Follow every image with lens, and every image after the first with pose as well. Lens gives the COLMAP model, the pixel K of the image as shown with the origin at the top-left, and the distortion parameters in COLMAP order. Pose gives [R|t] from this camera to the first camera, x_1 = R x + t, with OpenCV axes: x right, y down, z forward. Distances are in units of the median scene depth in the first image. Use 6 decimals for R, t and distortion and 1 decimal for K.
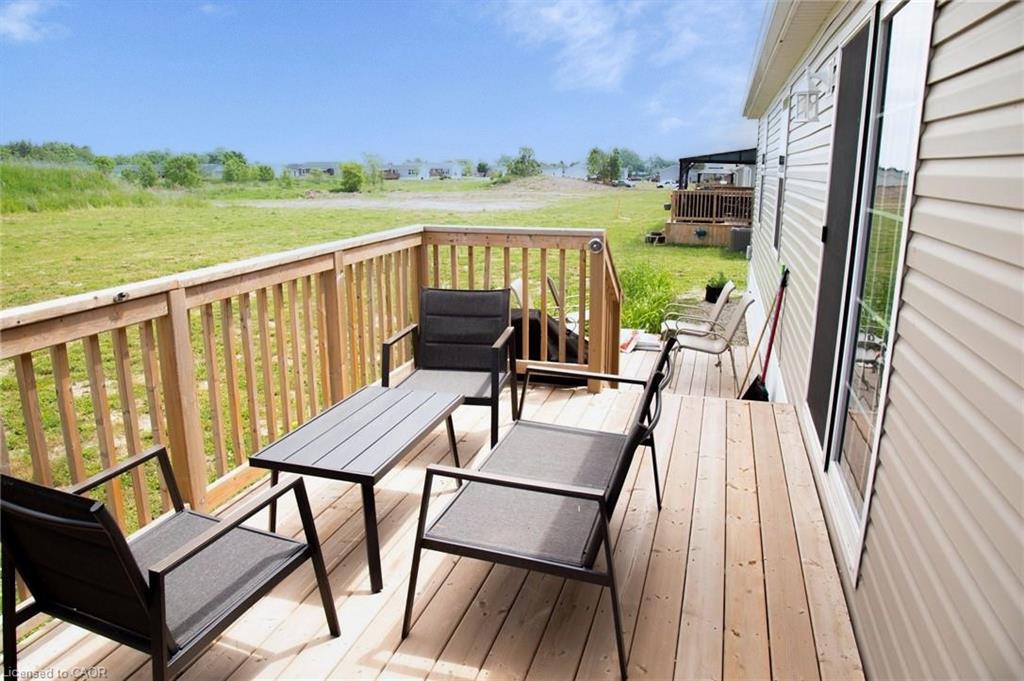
lens RADIAL K [[684.8, 0, 505.0], [0, 684.8, 340.8], [0, 0, 1]] dist [-0.110461, 0.043528]
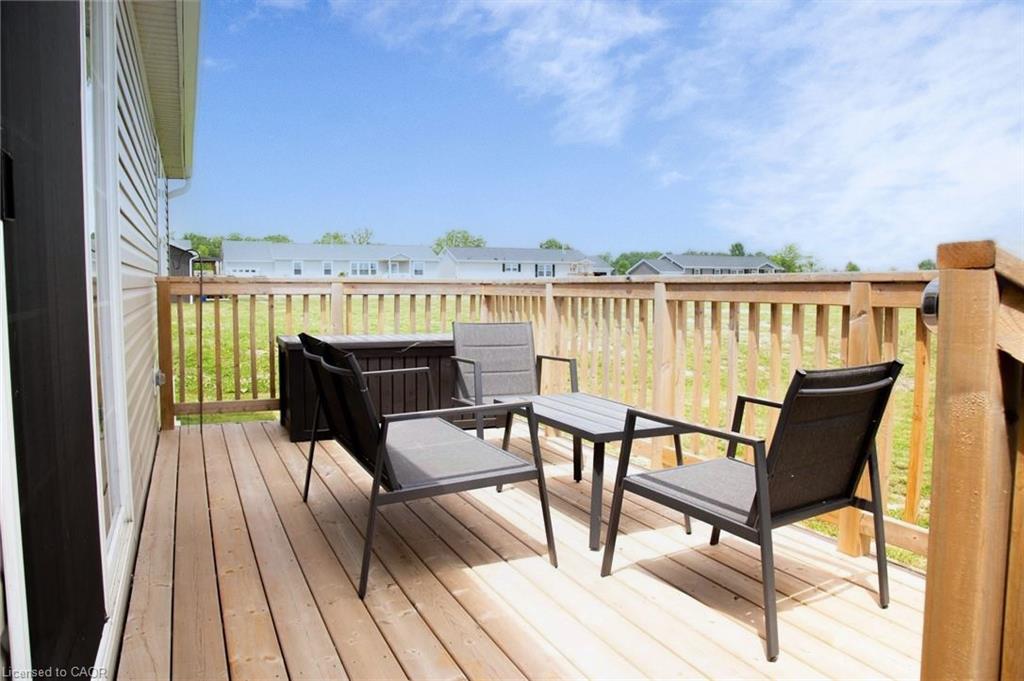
lens RADIAL K [[684.8, 0, 505.0], [0, 684.8, 340.8], [0, 0, 1]] dist [-0.110461, 0.043528]
pose [[-0.738142, 0.044649, -0.673166, 0.683203], [-0.174714, 0.951116, 0.254663, -0.260347], [0.651629, 0.305589, -0.694258, 1.764466]]
